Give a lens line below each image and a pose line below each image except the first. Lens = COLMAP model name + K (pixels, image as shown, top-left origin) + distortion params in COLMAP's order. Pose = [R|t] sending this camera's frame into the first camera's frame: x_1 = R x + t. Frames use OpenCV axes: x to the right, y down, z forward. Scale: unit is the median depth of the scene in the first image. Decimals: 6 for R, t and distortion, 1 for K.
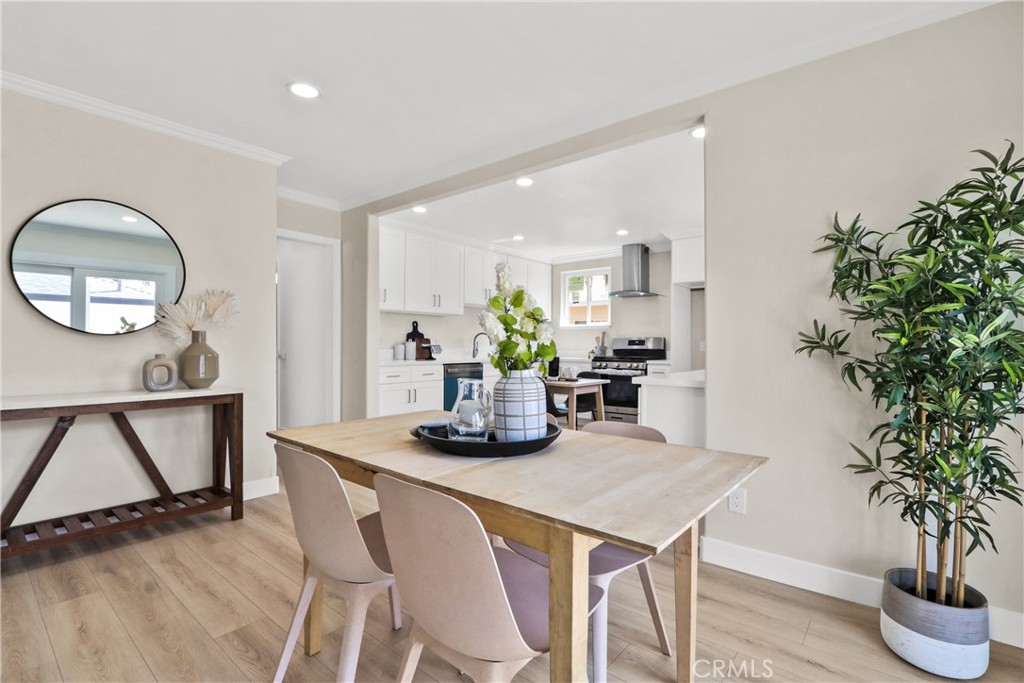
lens RADIAL K [[472.0, 0, 514.0], [0, 472.0, 343.8], [0, 0, 1]] dist [-0.001277, 0.000380]
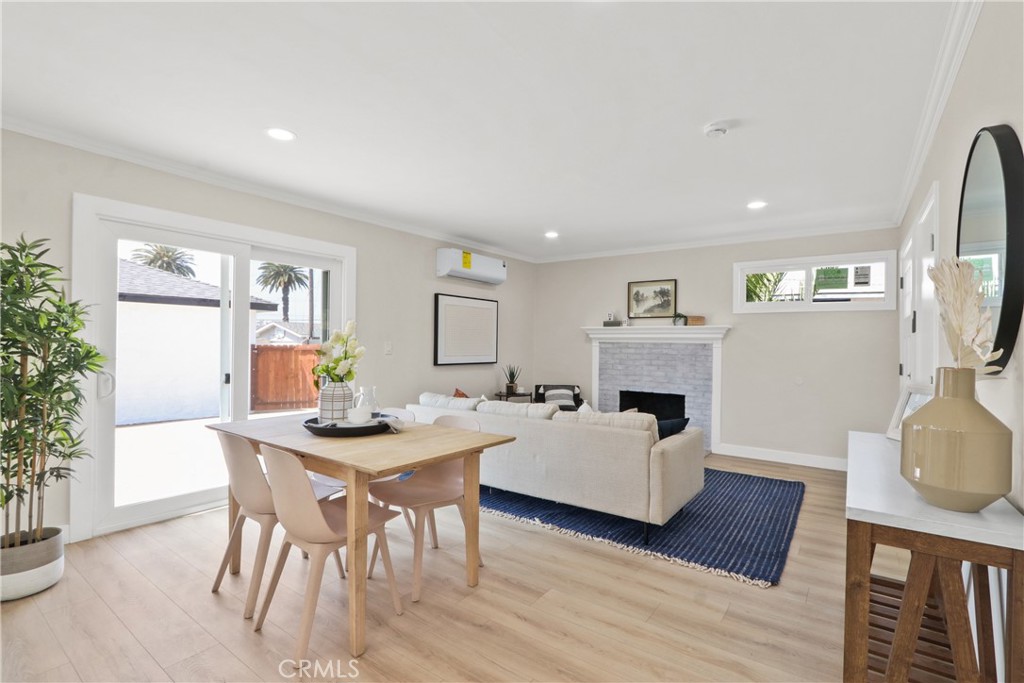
lens RADIAL K [[472.0, 0, 516.6], [0, 472.0, 342.7], [0, 0, 1]] dist [-0.001277, 0.000380]
pose [[-0.997682, -0.007291, -0.067656, -0.143337], [-0.007302, 0.999973, -0.000074, -0.025105], [0.067655, 0.000420, -0.997709, 0.761018]]
